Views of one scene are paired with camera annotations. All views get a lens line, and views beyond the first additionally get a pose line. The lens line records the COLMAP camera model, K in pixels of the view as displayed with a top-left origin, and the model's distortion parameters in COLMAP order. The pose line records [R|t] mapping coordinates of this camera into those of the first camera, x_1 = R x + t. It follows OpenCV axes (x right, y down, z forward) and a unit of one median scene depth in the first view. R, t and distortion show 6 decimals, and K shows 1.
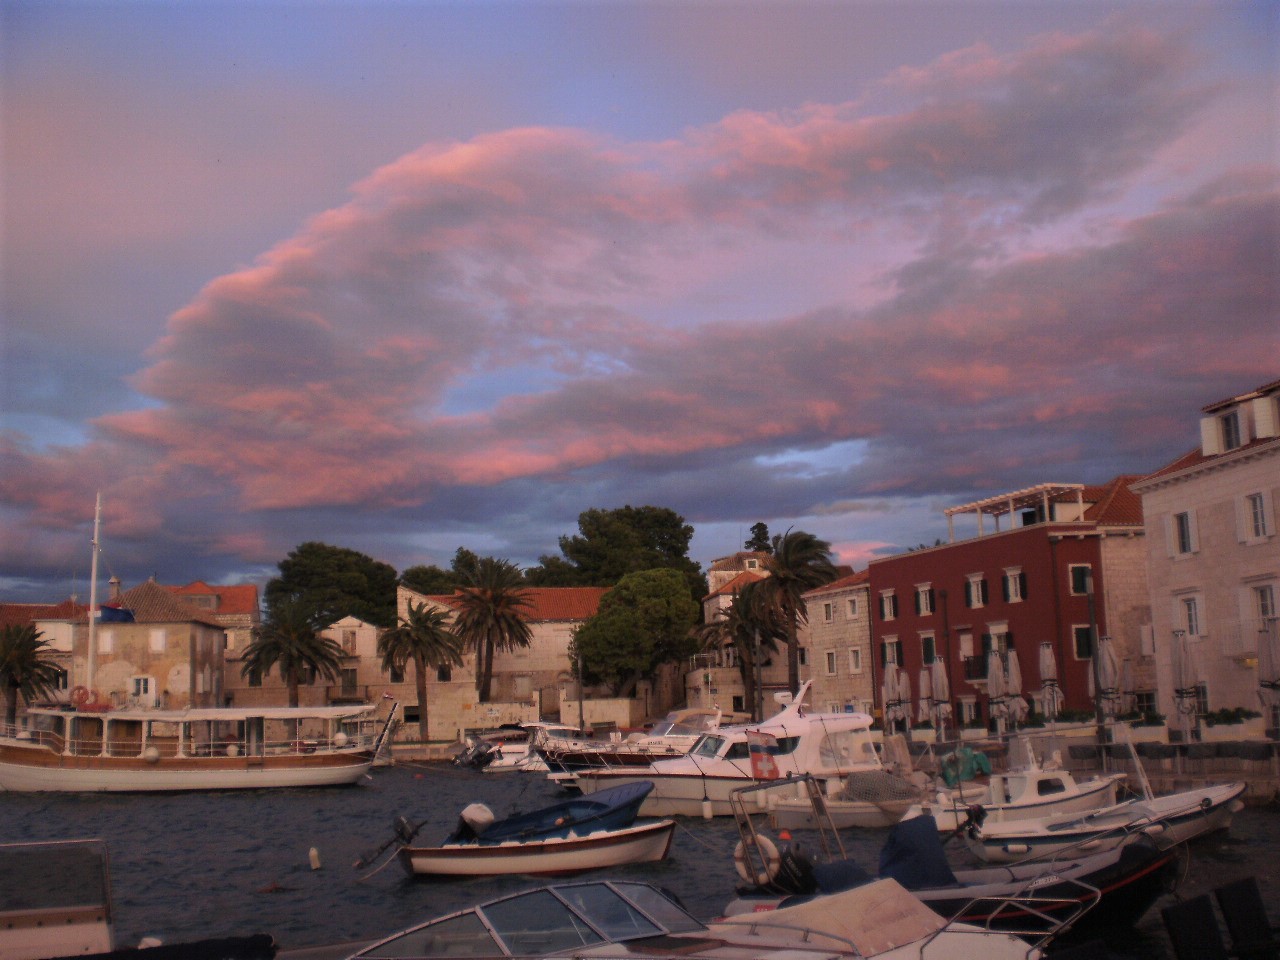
lens RADIAL K [[1357.9, 0, 640.0], [0, 1357.9, 480.0], [0, 0, 1]] dist [-0.056171, -0.220240]
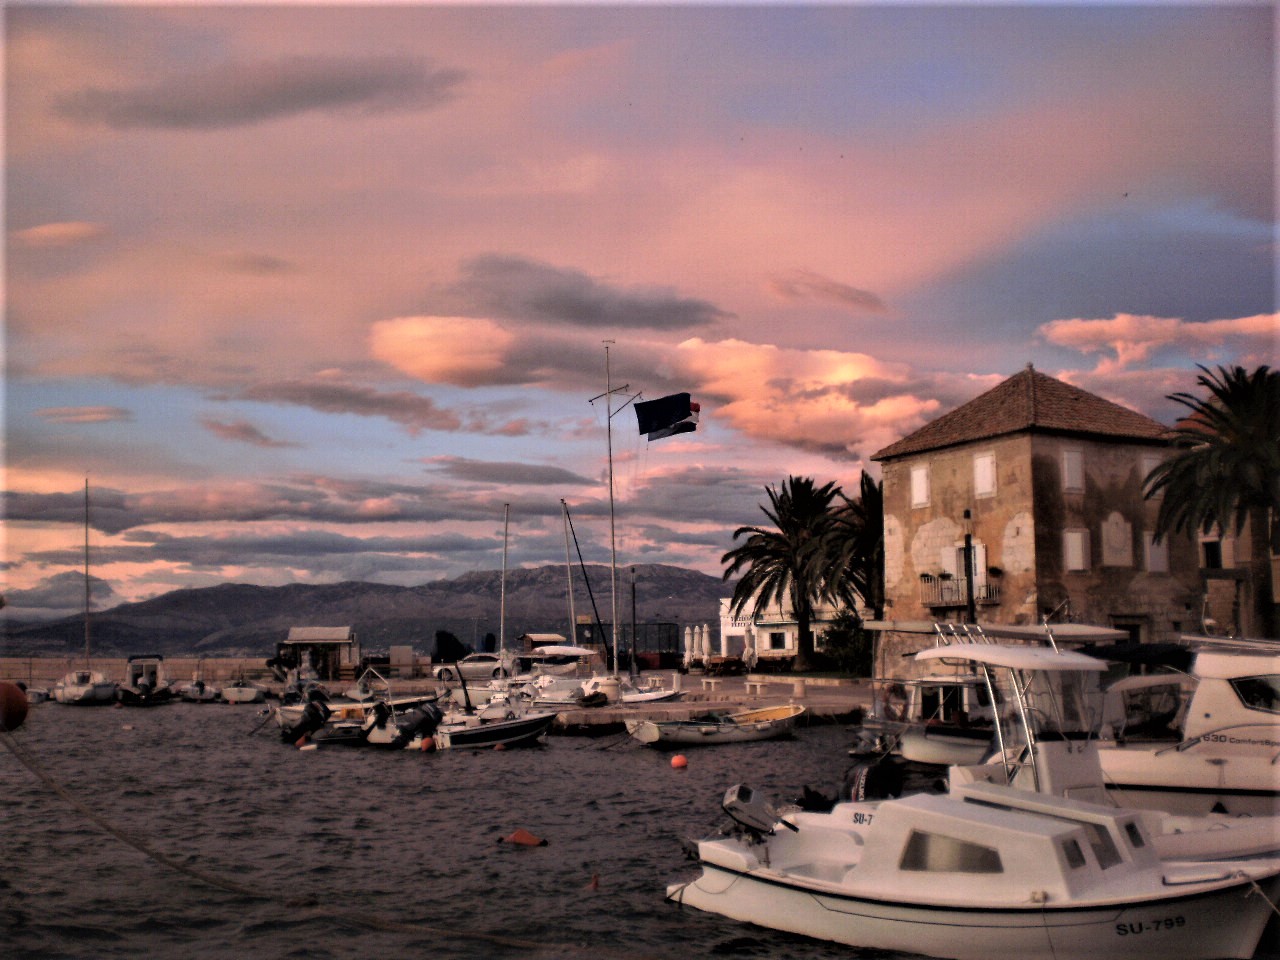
lens RADIAL K [[1357.9, 0, 640.0], [0, 1357.9, 480.0], [0, 0, 1]] dist [-0.056171, -0.220240]
pose [[0.437003, -0.083674, -0.895559, 0.051848], [0.147452, 0.988858, -0.020440, 0.100100], [0.887291, -0.123120, 0.444472, 0.569366]]
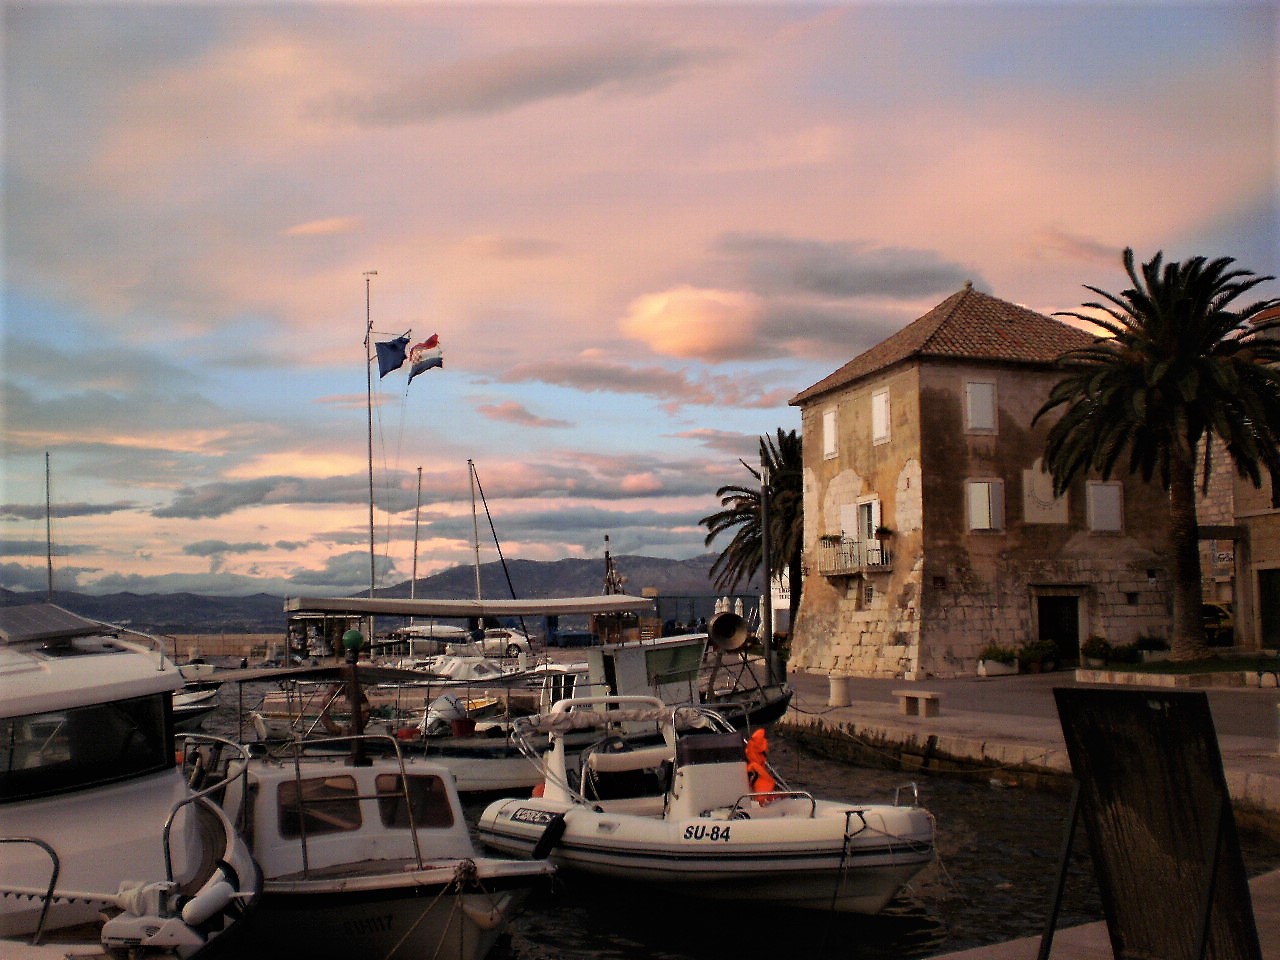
lens RADIAL K [[1357.9, 0, 640.0], [0, 1357.9, 480.0], [0, 0, 1]] dist [-0.056171, -0.220240]
pose [[0.252138, -0.073258, -0.964914, 0.040888], [0.165931, 0.985635, -0.031472, 0.125547], [0.953359, -0.152174, 0.260672, 0.715515]]
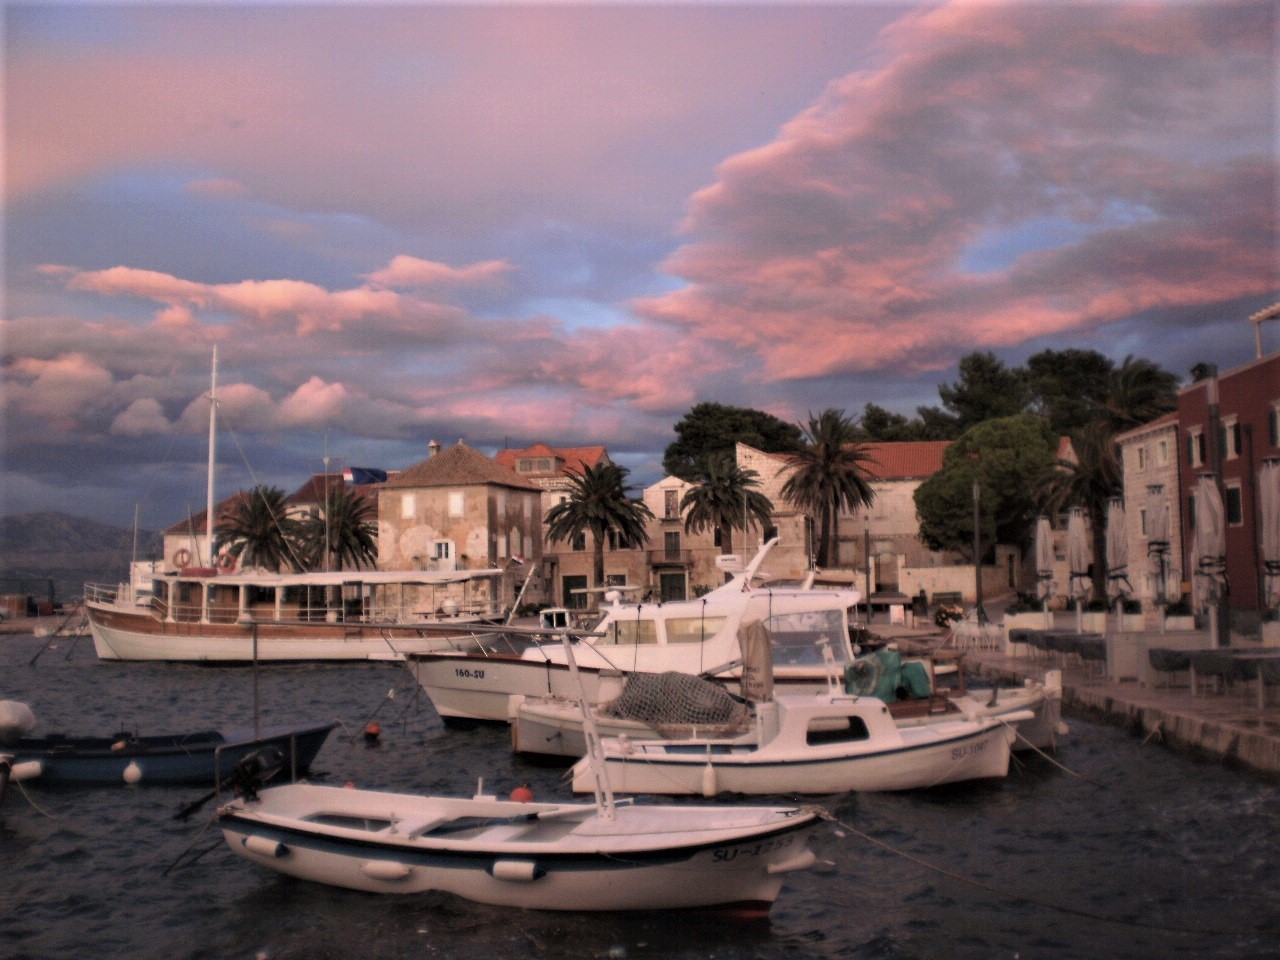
lens RADIAL K [[1357.9, 0, 640.0], [0, 1357.9, 480.0], [0, 0, 1]] dist [-0.056171, -0.220240]
pose [[0.924336, -0.013018, -0.381358, 0.123975], [0.050236, 0.994870, 0.087801, 0.020043], [0.378259, -0.100316, 0.920248, 0.128553]]
